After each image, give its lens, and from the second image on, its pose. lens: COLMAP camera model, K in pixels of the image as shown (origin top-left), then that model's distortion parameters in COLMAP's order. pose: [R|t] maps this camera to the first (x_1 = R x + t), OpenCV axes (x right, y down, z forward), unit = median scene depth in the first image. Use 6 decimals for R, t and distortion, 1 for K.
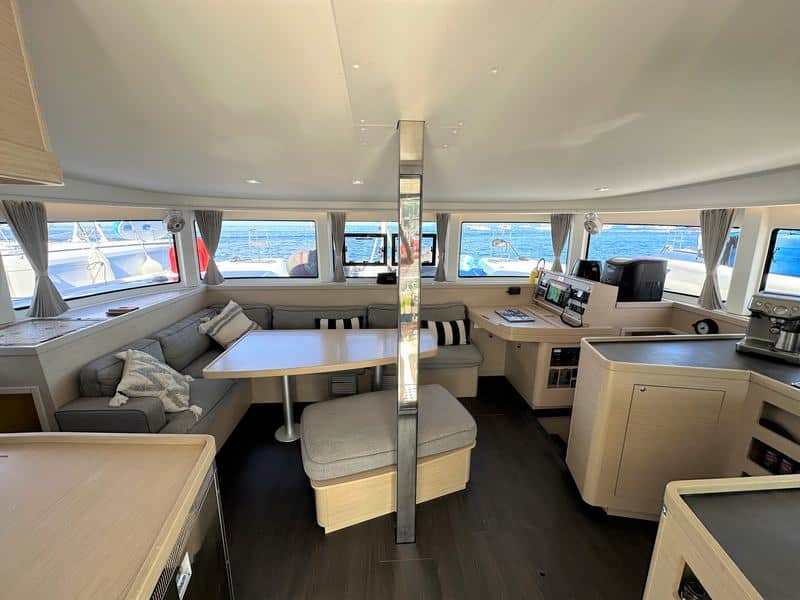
lens RADIAL K [[319.4, 0, 400.0], [0, 319.4, 300.0], [0, 0, 1]] dist [0.000623, -0.000054]
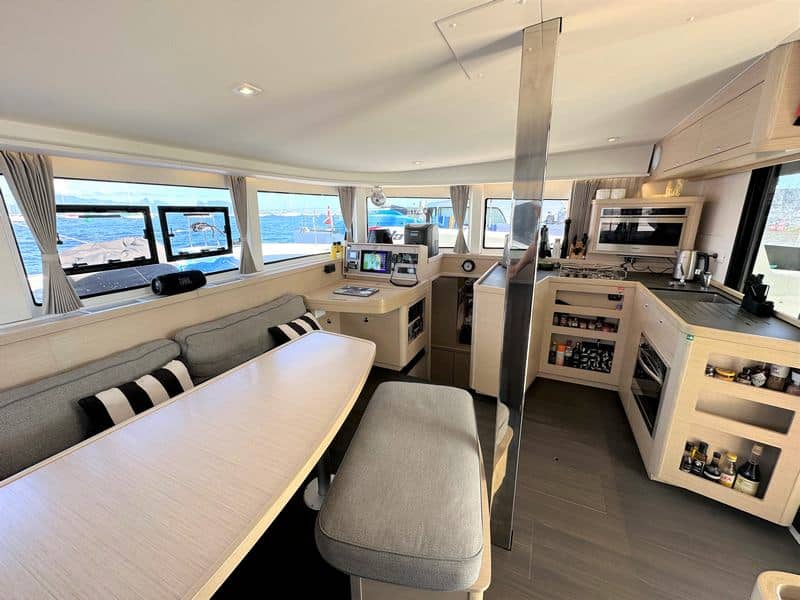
lens RADIAL K [[323.2, 0, 400.0], [0, 323.2, 300.0], [0, 0, 1]] dist [0.004726, 0.000141]
pose [[0.479289, -0.241104, 0.843890, -0.398317], [0.212815, 0.964757, 0.154768, -0.047281], [-0.851465, 0.105414, 0.513708, 0.393386]]
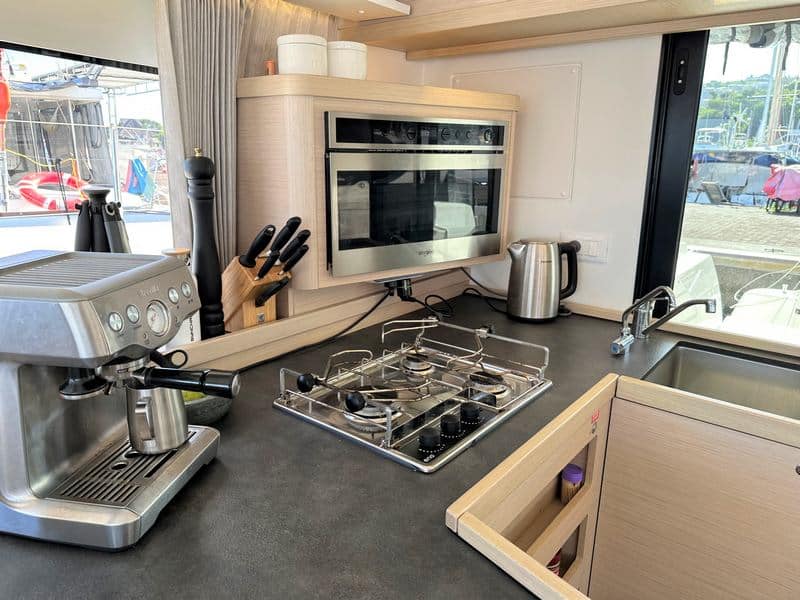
lens RADIAL K [[562.2, 0, 400.0], [0, 562.2, 300.0], [0, 0, 1]] dist [0.037738, 0.000573]
pose [[-0.729941, -0.190162, 0.656525, 0.416517], [0.139003, 0.899148, 0.414984, -0.076535], [-0.669227, 0.394173, -0.629891, 0.630166]]
